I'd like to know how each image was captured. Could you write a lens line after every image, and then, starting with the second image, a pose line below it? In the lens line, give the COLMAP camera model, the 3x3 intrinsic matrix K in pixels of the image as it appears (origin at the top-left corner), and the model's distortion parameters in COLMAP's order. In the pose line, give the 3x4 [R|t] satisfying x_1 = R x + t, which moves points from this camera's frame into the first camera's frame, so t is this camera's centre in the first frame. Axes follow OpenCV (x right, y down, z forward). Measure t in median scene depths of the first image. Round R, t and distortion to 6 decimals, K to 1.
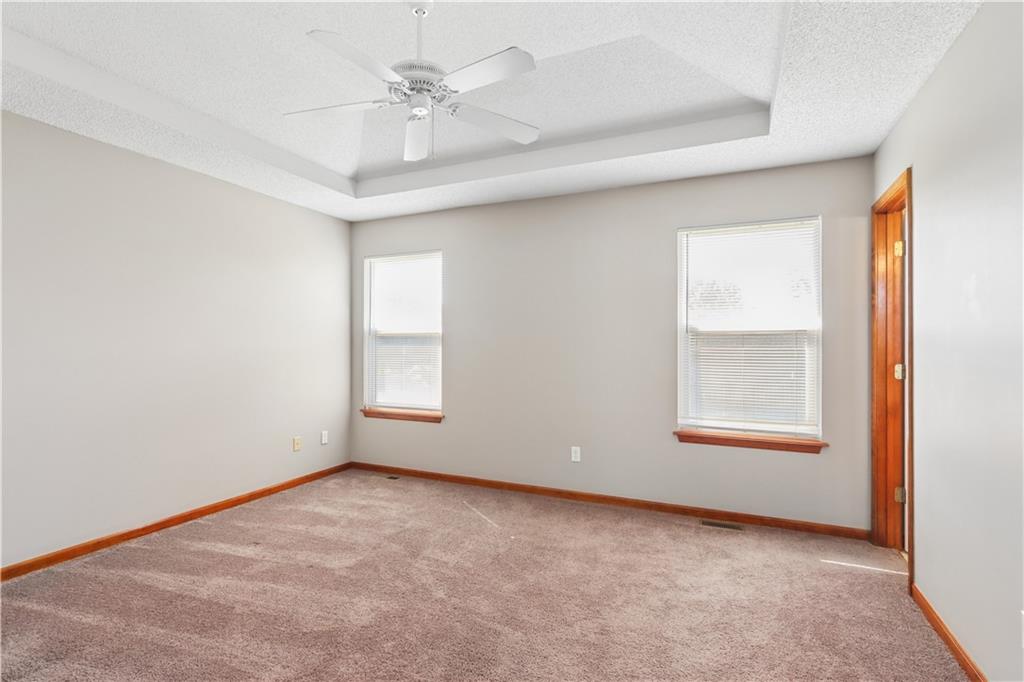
lens RADIAL K [[495.9, 0, 509.3], [0, 495.9, 343.4], [0, 0, 1]] dist [0.000027, 0.001342]
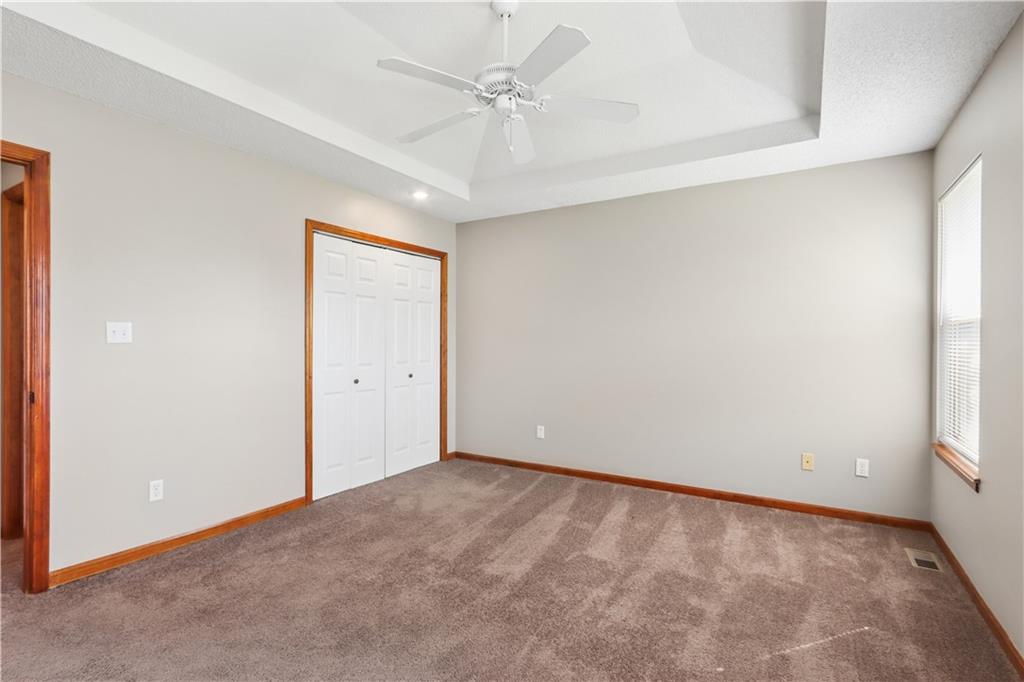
lens RADIAL K [[495.9, 0, 509.3], [0, 495.9, 343.4], [0, 0, 1]] dist [0.000027, 0.001342]
pose [[-0.108563, -0.003604, -0.994083, 0.566876], [-0.007902, 0.999965, -0.002763, 0.013984], [0.994058, 0.007555, -0.108588, 0.760225]]
